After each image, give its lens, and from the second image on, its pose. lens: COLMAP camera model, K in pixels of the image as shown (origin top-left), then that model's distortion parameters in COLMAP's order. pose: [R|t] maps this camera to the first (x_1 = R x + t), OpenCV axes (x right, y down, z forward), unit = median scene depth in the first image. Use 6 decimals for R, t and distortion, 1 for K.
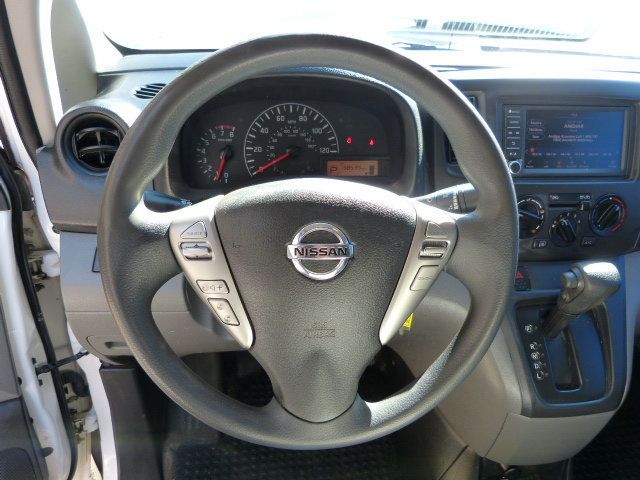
lens RADIAL K [[483.6, 0, 319.5], [0, 483.6, 243.2], [0, 0, 1]] dist [-0.031718, 0.008048]
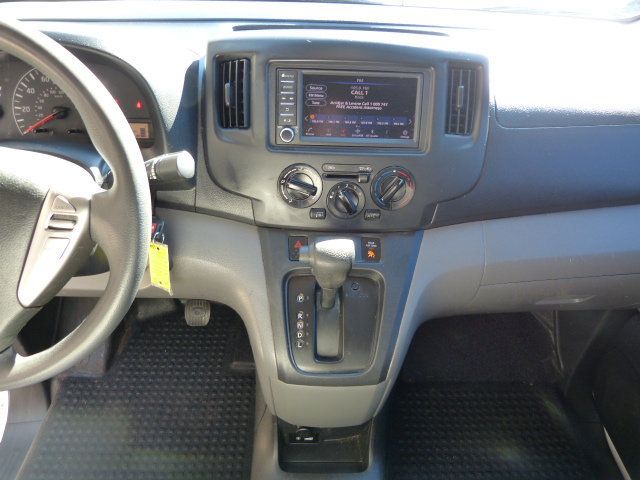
lens RADIAL K [[483.6, 0, 319.2], [0, 483.6, 241.9], [0, 0, 1]] dist [-0.031718, 0.008048]
pose [[0.993915, 0.061829, -0.091158, 0.572563], [-0.051244, 0.992134, 0.114208, -0.057675], [0.097502, -0.108841, 0.989266, 0.017056]]
